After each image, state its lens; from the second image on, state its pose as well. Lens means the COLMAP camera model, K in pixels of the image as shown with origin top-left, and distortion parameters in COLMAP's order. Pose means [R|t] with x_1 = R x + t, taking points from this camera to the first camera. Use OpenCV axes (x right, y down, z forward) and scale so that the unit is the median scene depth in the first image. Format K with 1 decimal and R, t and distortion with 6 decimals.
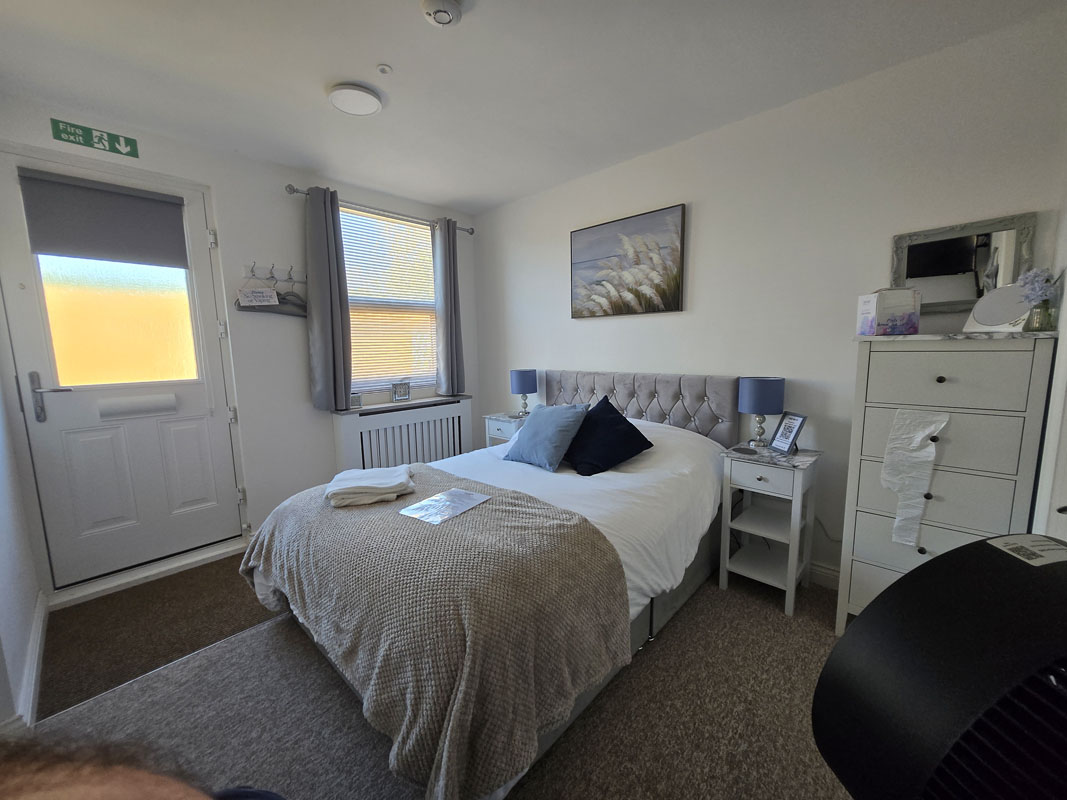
lens RADIAL K [[421.2, 0, 531.6], [0, 421.2, 398.7], [0, 0, 1]] dist [0.007158, -0.000639]
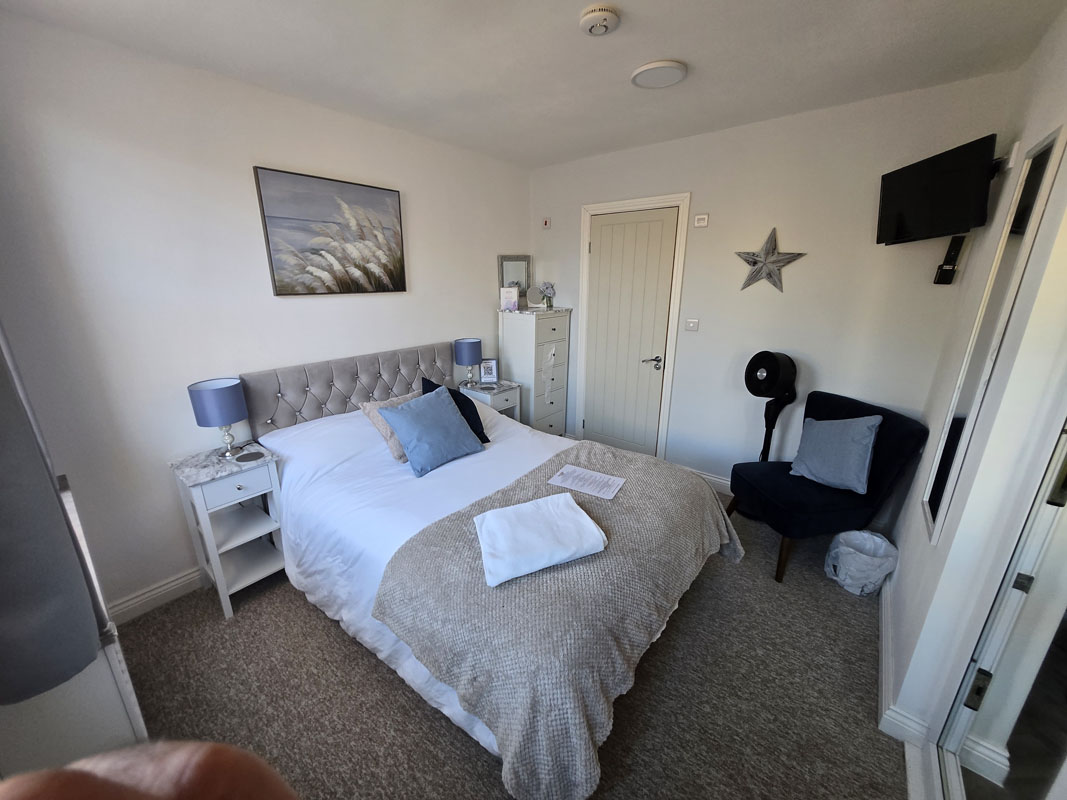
lens RADIAL K [[421.2, 0, 516.3], [0, 421.2, 400.8], [0, 0, 1]] dist [0.007158, -0.000639]
pose [[-0.064910, -0.266958, 0.961520, -0.763077], [0.131119, 0.952916, 0.273421, -0.185255], [-0.989239, 0.143821, -0.026851, 0.728518]]
